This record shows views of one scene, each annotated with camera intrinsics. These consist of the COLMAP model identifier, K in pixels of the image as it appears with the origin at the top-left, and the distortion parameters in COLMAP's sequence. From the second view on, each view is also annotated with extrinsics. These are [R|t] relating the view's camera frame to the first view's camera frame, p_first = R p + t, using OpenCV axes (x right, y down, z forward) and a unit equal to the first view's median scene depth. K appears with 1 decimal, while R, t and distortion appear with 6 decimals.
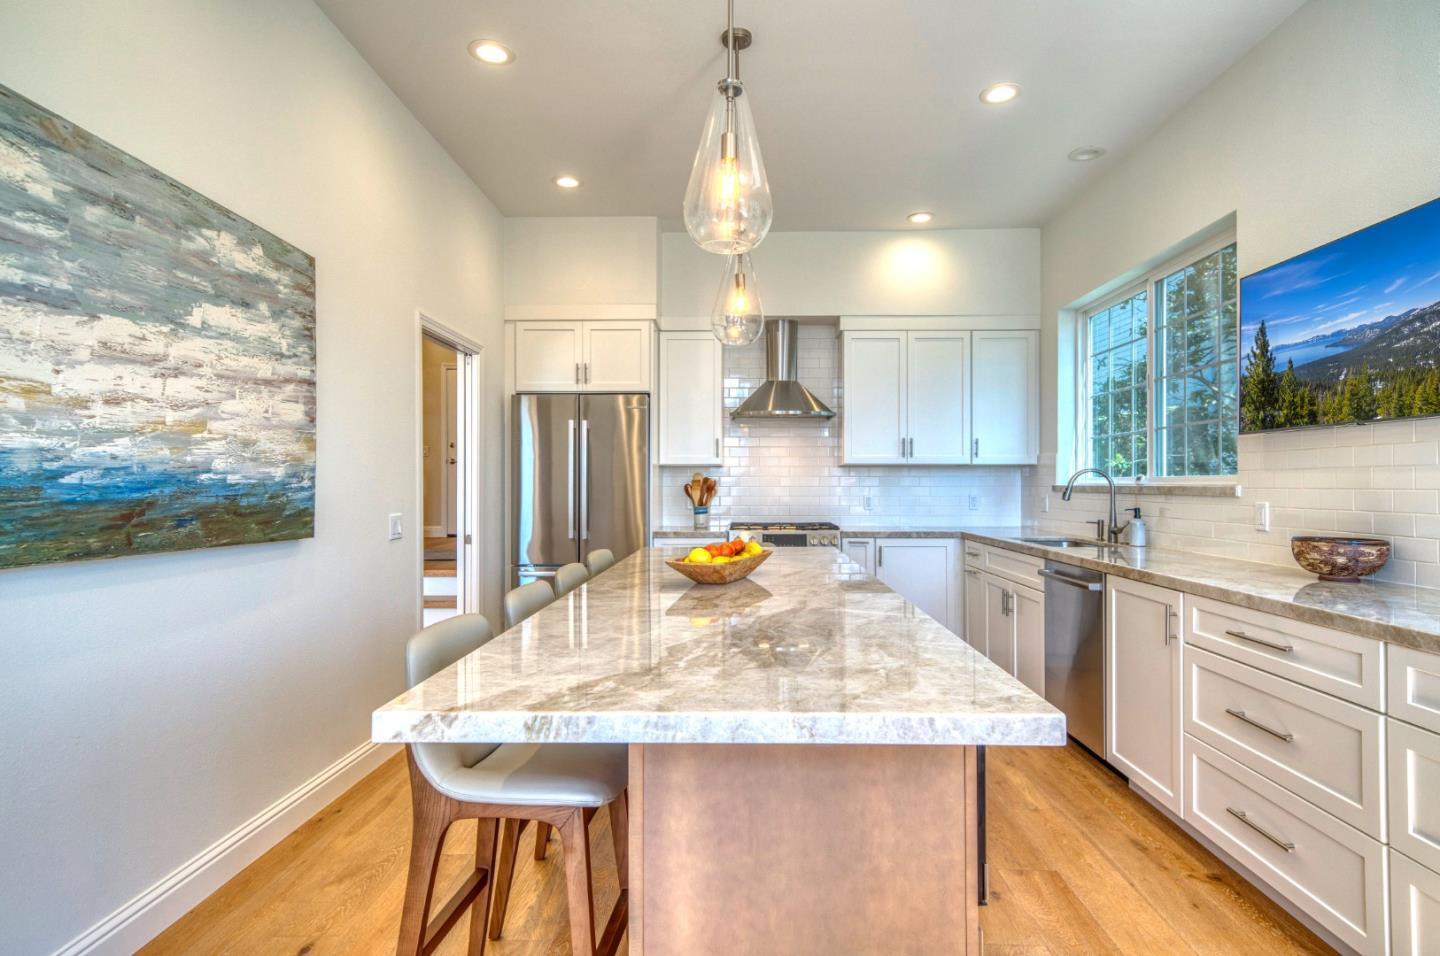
lens RADIAL K [[779.9, 0, 726.4], [0, 779.9, 485.0], [0, 0, 1]] dist [0.019321, -0.002850]
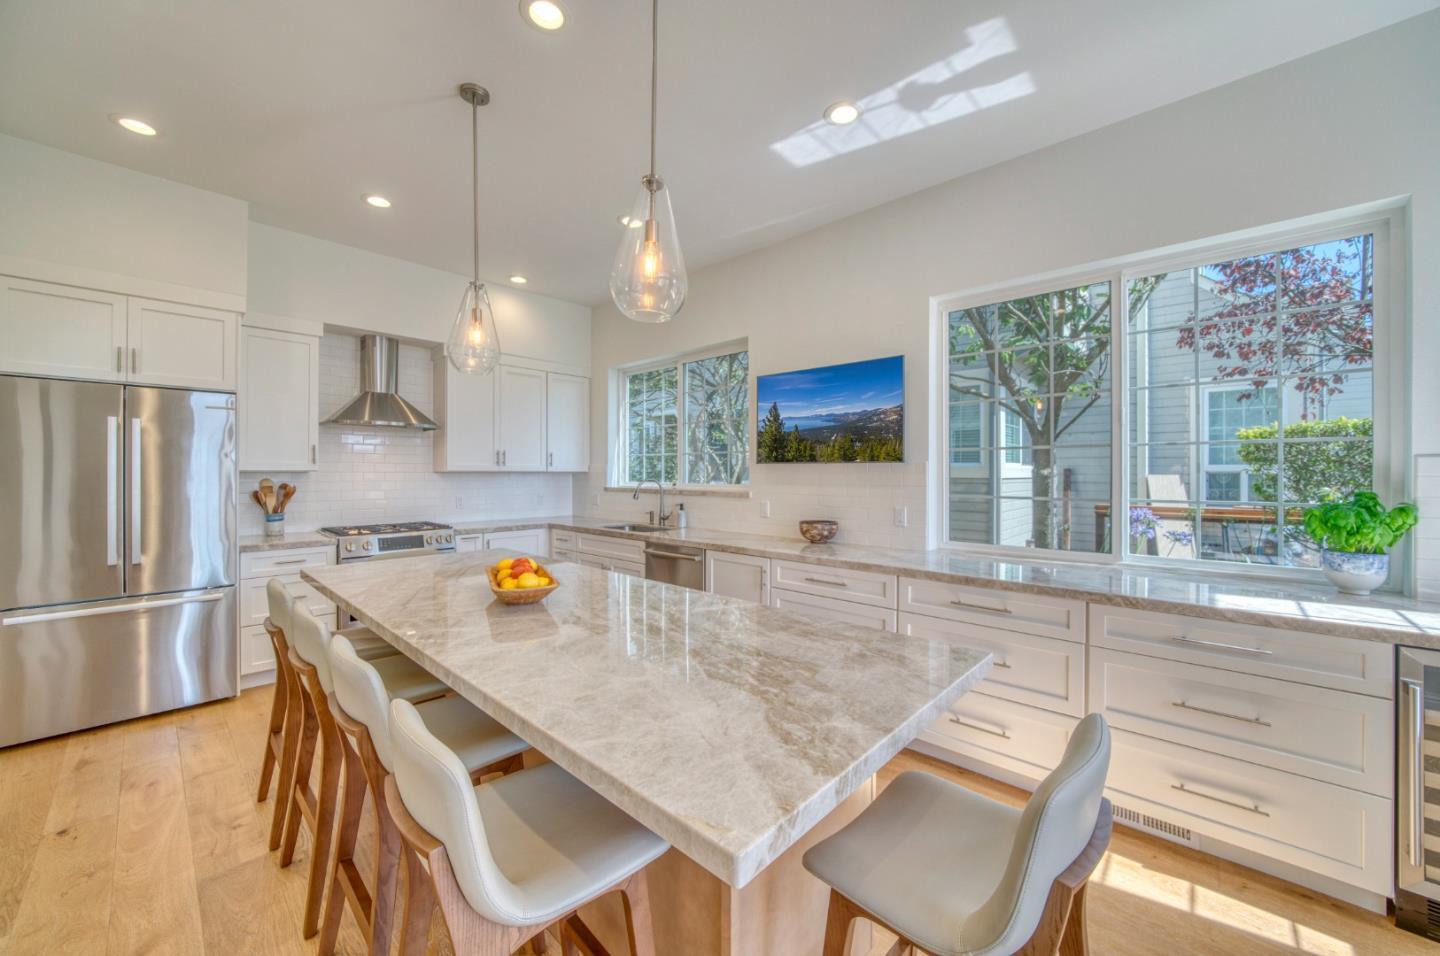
lens RADIAL K [[556.1, 0, 731.2], [0, 556.1, 467.8], [0, 0, 1]] dist [0.002669, -0.000112]
pose [[0.655596, 0.007457, 0.755075, -0.340622], [-0.000663, 0.999957, -0.009300, -0.042060], [-0.755112, 0.005596, 0.655572, 0.236847]]
